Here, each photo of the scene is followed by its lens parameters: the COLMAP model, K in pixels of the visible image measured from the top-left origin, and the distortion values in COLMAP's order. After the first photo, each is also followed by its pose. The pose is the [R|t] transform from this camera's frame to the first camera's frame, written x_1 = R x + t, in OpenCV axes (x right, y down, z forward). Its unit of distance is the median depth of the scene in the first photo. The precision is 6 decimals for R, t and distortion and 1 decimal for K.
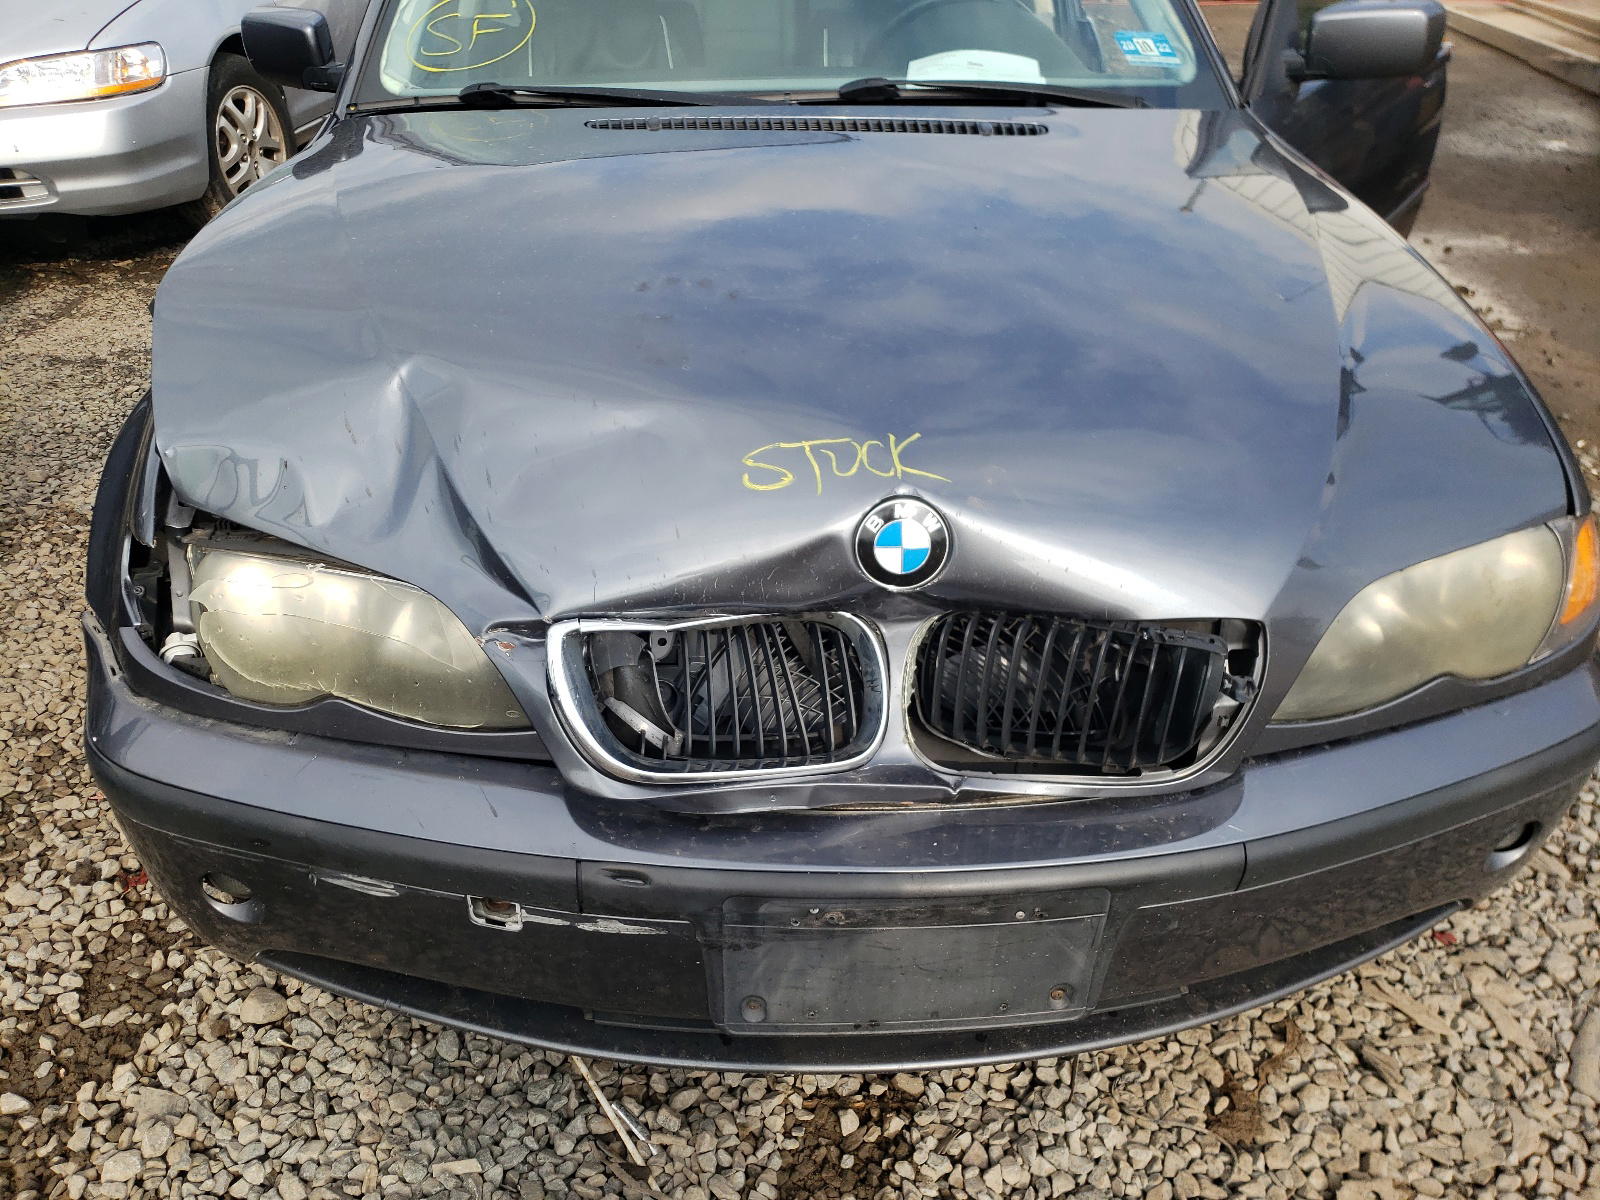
lens RADIAL K [[1207.0, 0, 799.8], [0, 1207.0, 599.3], [0, 0, 1]] dist [0.038448, -0.006598]
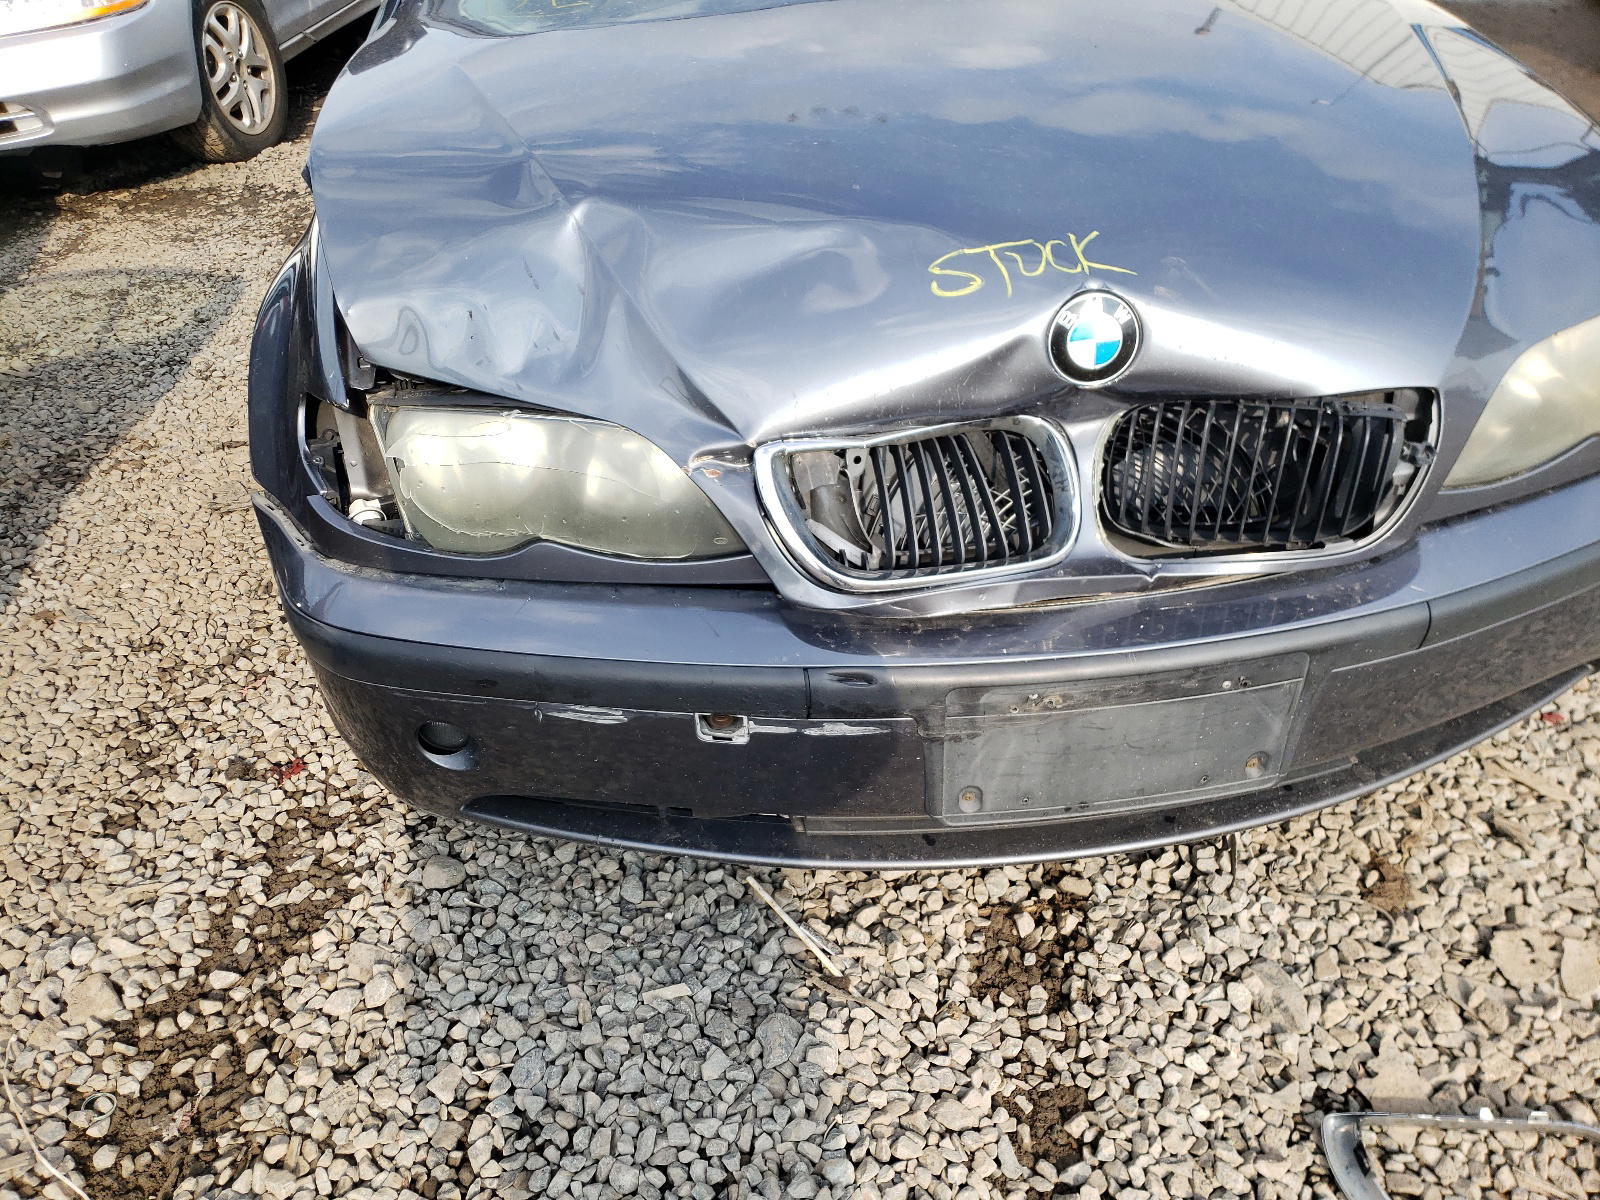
lens RADIAL K [[1217.8, 0, 800.0], [0, 1217.8, 600.0], [0, 0, 1]] dist [0.030899, -0.004797]
pose [[0.996299, -0.080886, 0.029096, -0.164145], [0.079105, 0.995183, 0.057910, 0.074376], [-0.033640, -0.055394, 0.997898, -0.034696]]
